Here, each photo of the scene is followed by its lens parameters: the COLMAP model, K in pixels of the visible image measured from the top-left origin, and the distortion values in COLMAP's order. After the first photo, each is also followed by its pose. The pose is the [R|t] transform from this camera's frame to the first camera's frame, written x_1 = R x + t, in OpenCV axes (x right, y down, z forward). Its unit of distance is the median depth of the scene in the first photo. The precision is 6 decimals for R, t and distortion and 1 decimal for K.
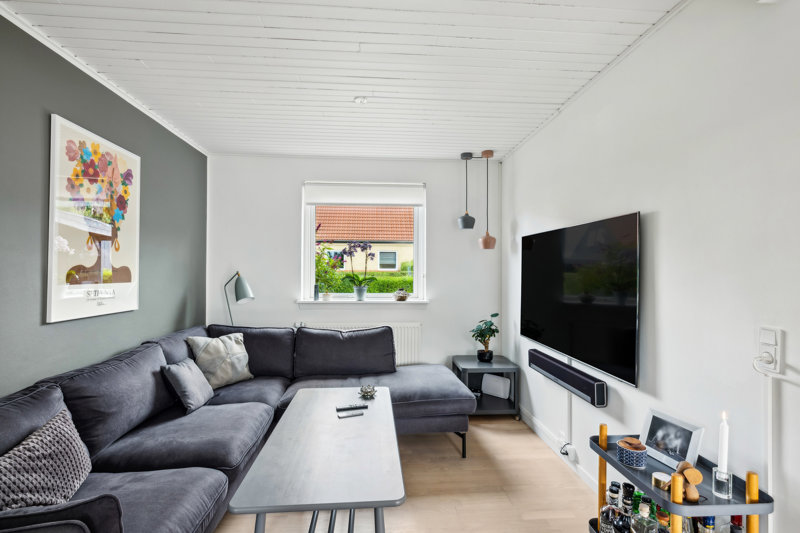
lens RADIAL K [[391.8, 0, 400.1], [0, 391.8, 259.0], [0, 0, 1]] dist [-0.002797, -0.000255]
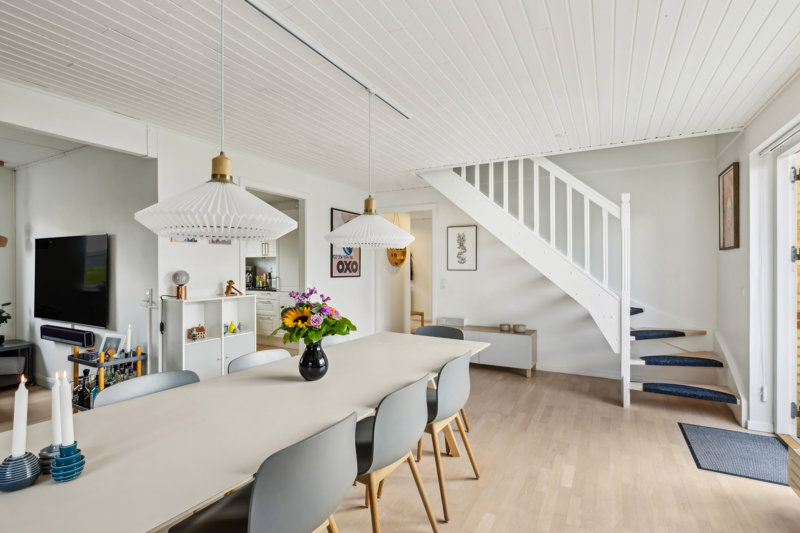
lens RADIAL K [[391.8, 0, 400.1], [0, 391.8, 259.0], [0, 0, 1]] dist [-0.002797, -0.000255]
pose [[0.538245, -0.009631, 0.842733, -0.114386], [-0.011165, 0.999765, 0.018557, -0.028528], [-0.842714, -0.019398, 0.538011, -0.656880]]
